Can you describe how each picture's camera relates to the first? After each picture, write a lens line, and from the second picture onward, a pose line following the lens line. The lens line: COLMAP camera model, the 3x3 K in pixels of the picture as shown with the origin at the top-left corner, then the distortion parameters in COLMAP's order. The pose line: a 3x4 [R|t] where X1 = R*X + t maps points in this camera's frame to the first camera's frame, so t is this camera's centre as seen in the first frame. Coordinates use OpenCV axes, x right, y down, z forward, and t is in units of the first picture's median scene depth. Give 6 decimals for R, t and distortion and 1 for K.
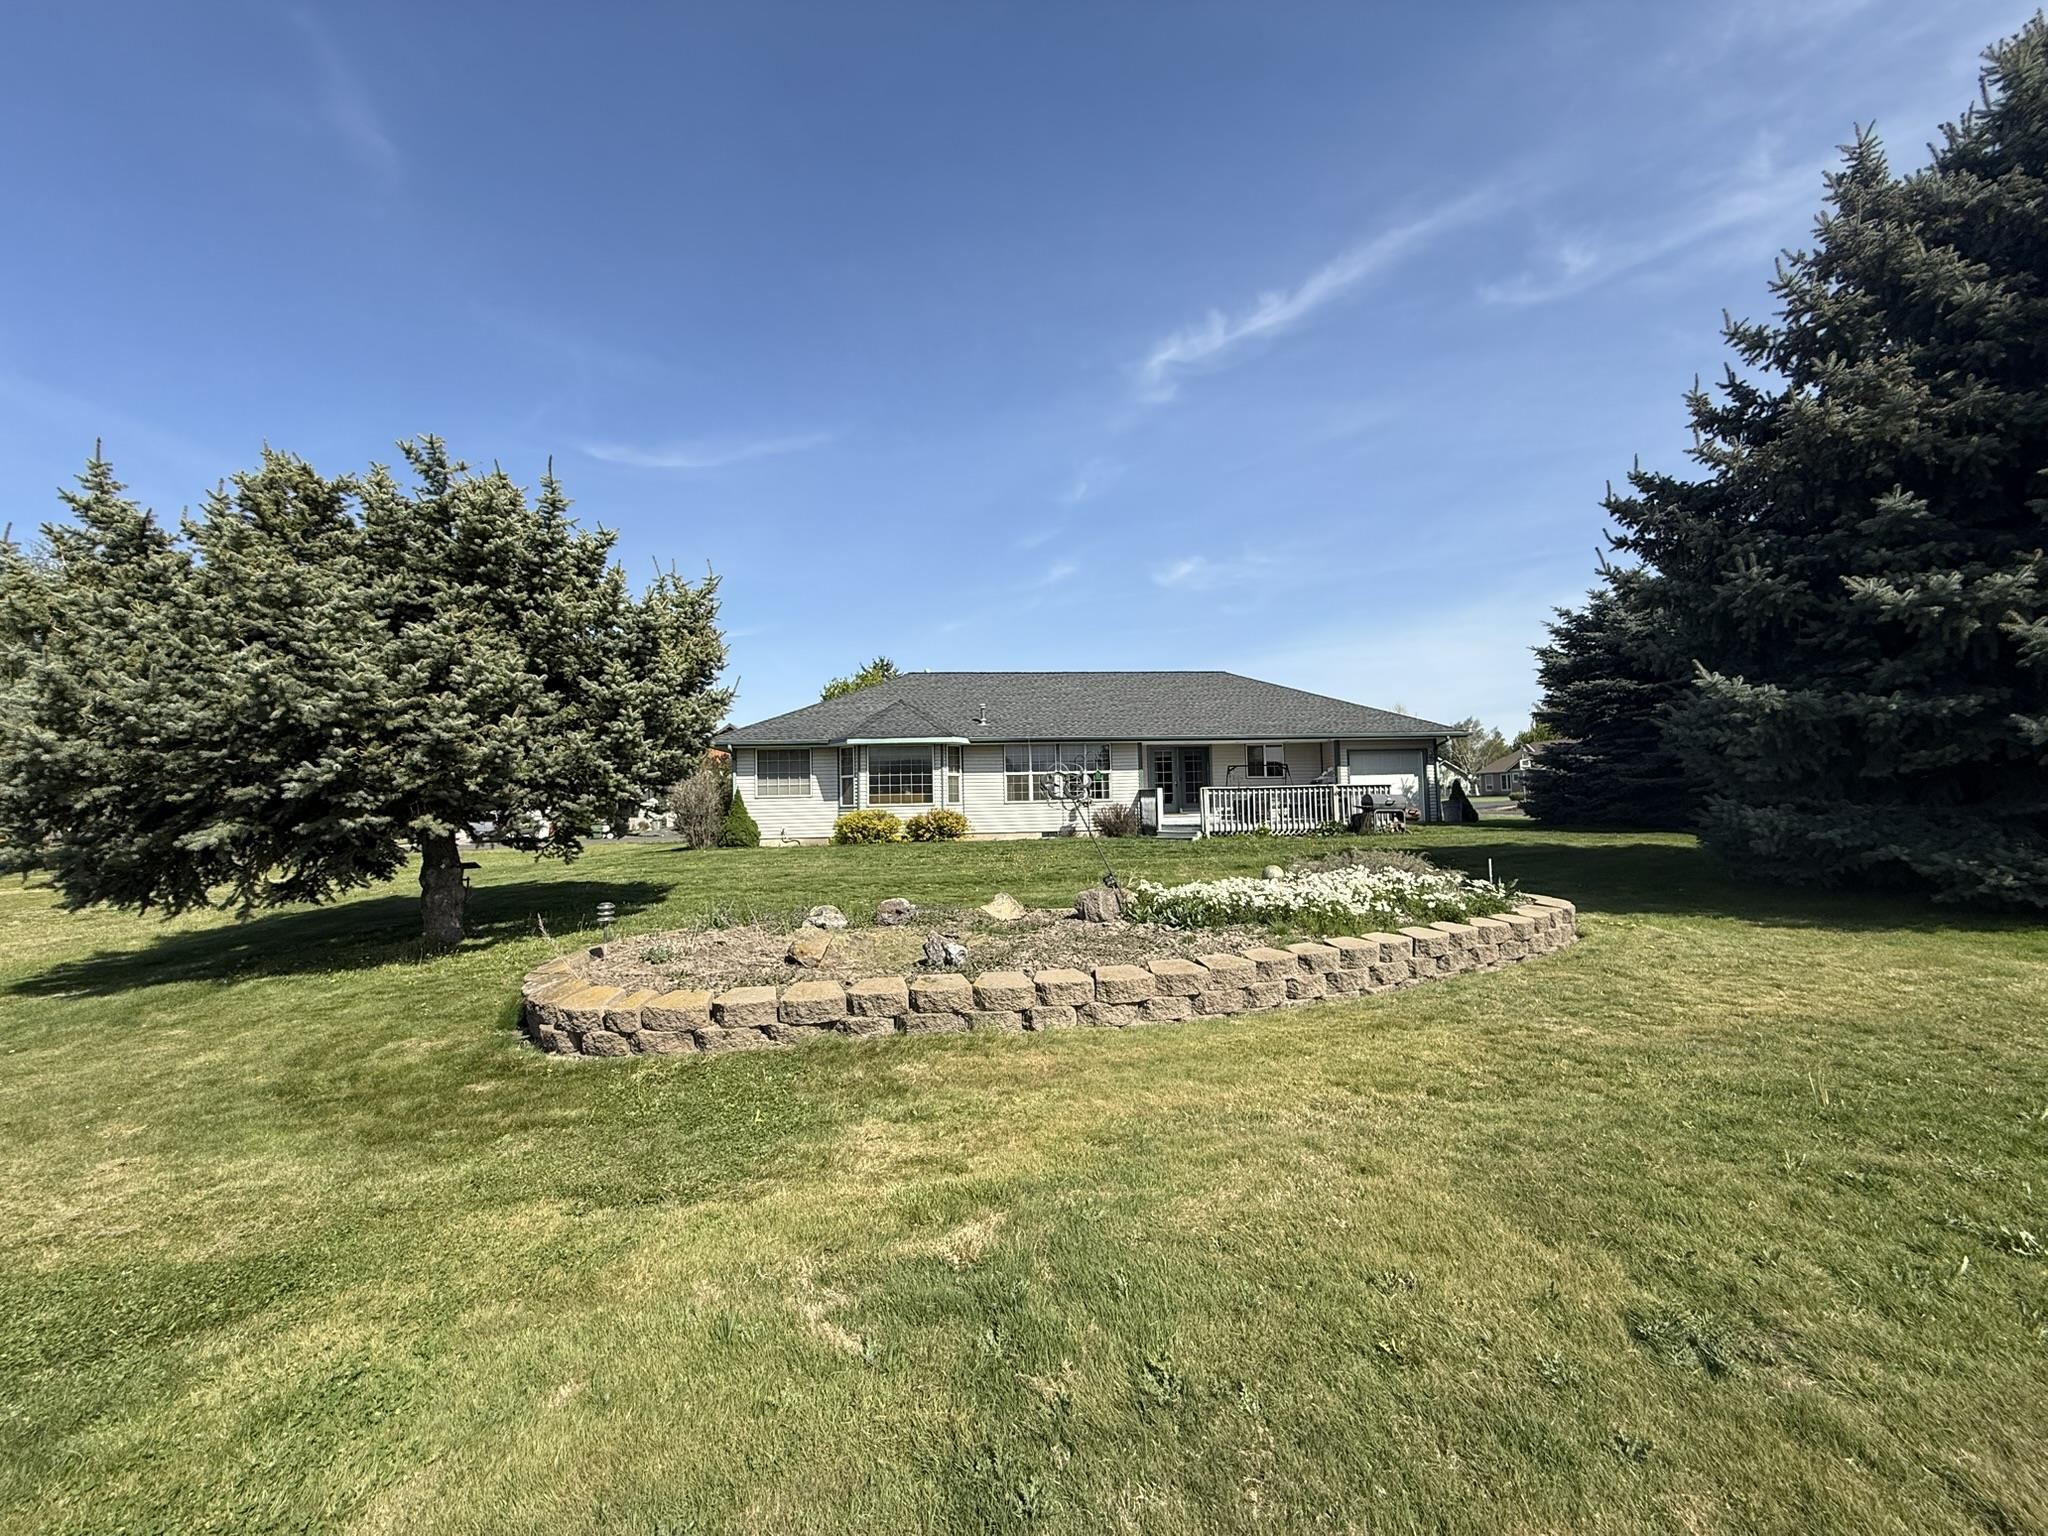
lens RADIAL K [[820.4, 0, 1016.7], [0, 820.4, 769.3], [0, 0, 1]] dist [0.000567, -0.000487]
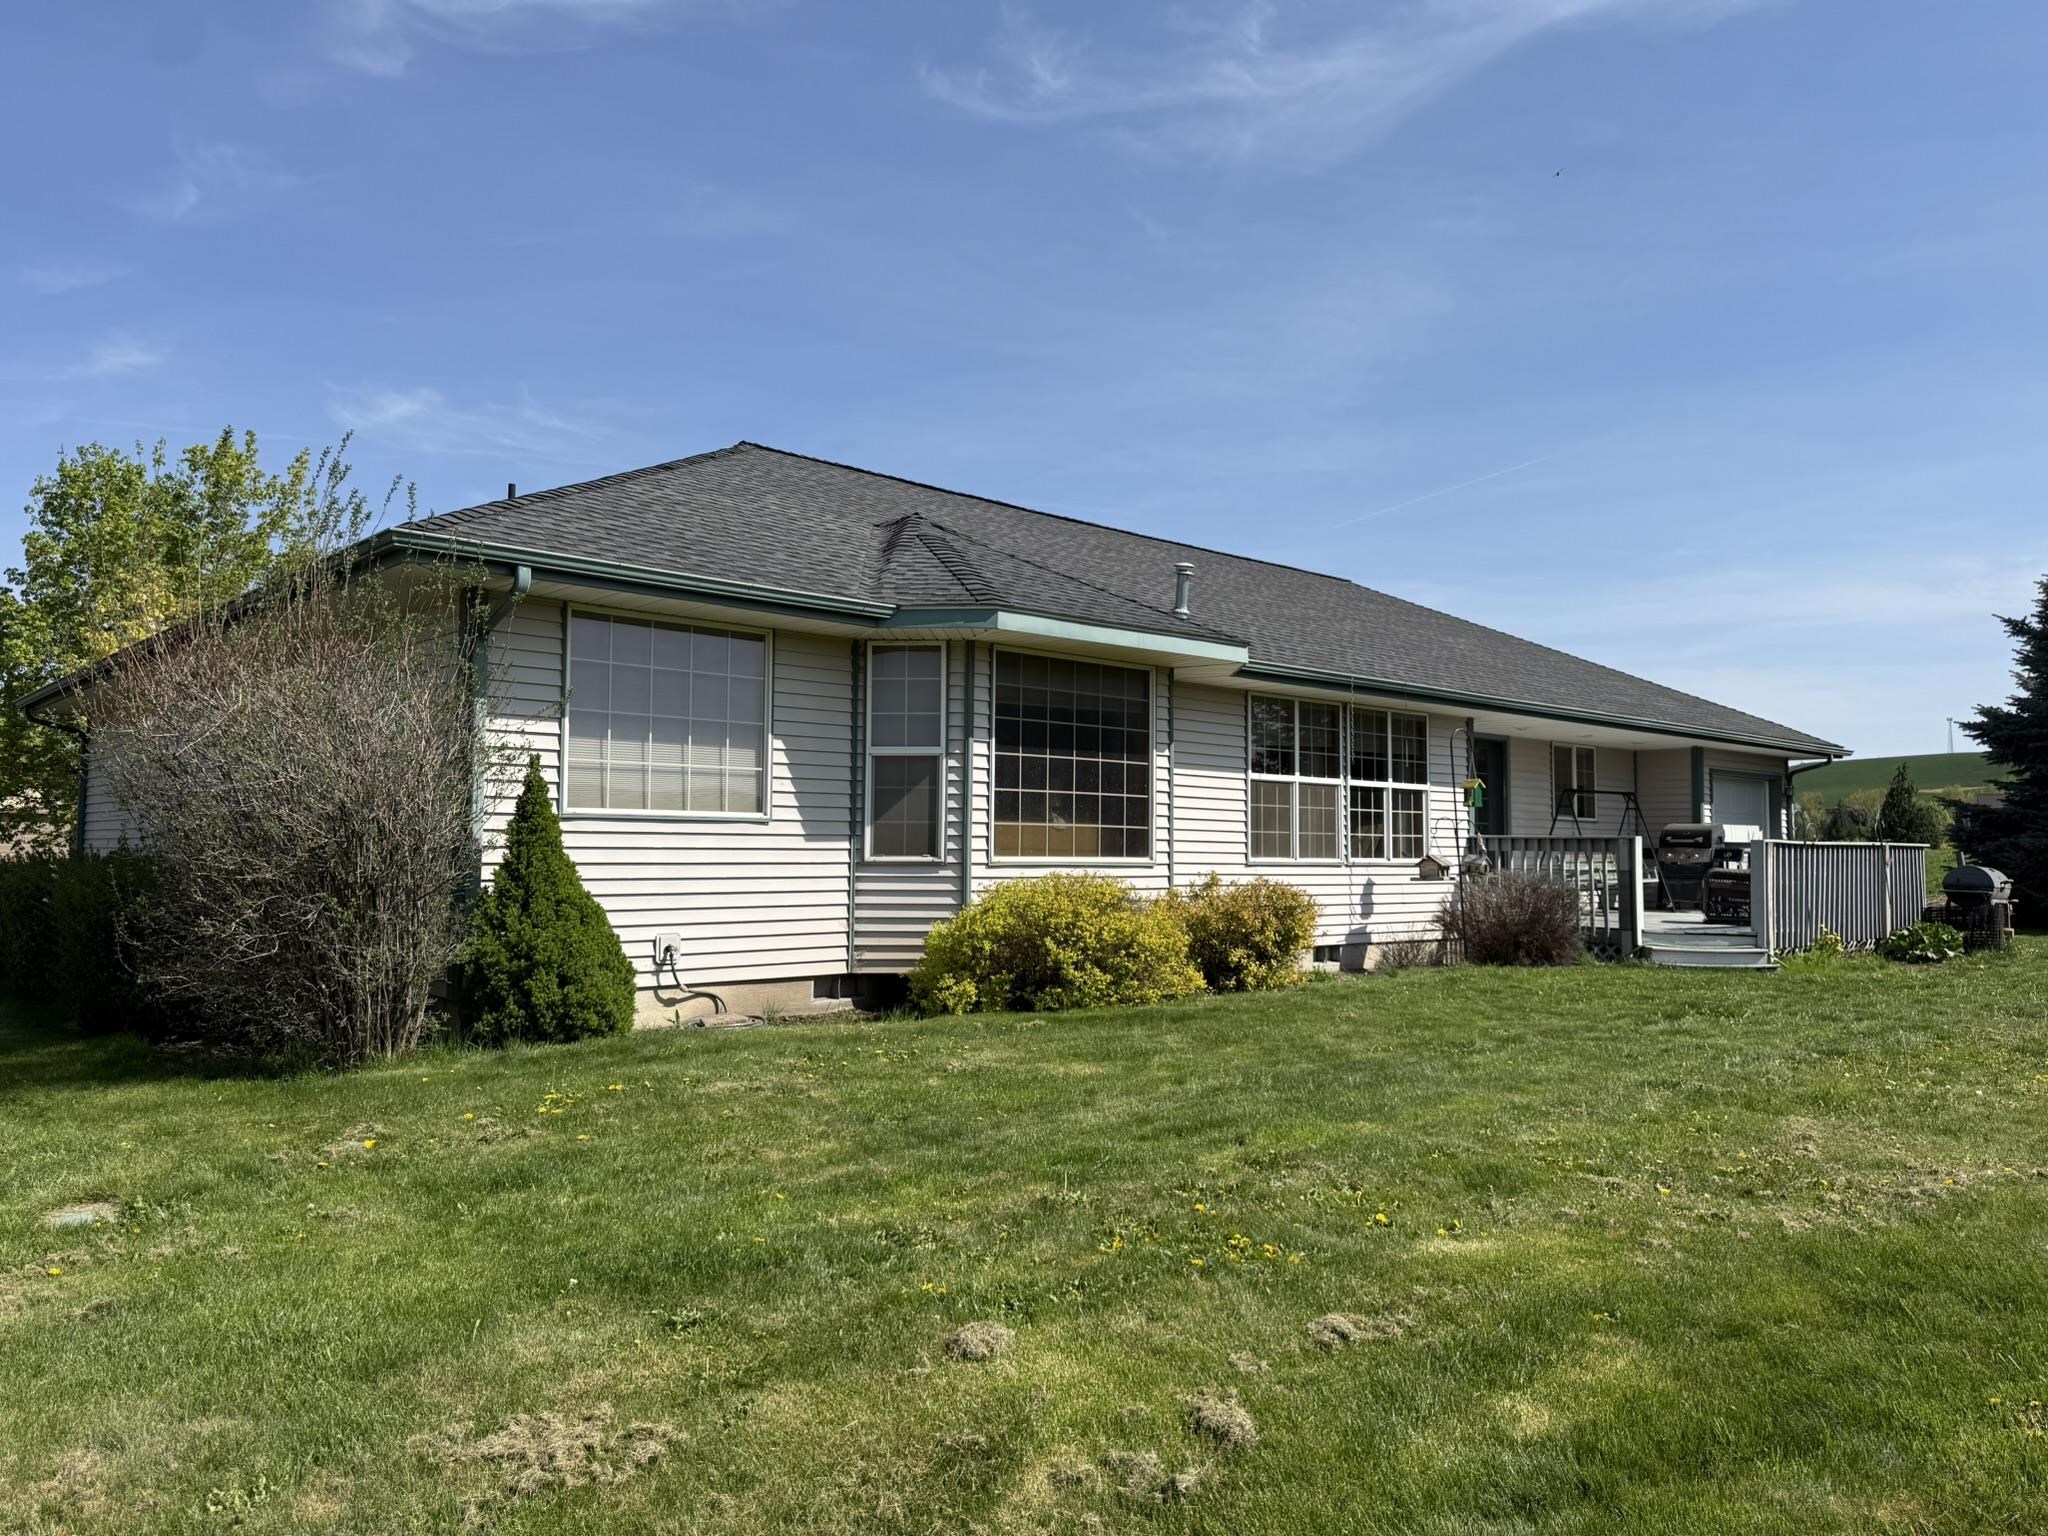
lens RADIAL K [[1453.4, 0, 1026.5], [0, 1453.4, 782.1], [0, 0, 1]] dist [0.045135, -0.052058]
pose [[0.807953, 0.057252, 0.586459, -1.612001], [-0.050787, 0.998331, -0.027492, 0.106799], [-0.587054, -0.007573, 0.809512, 2.090173]]
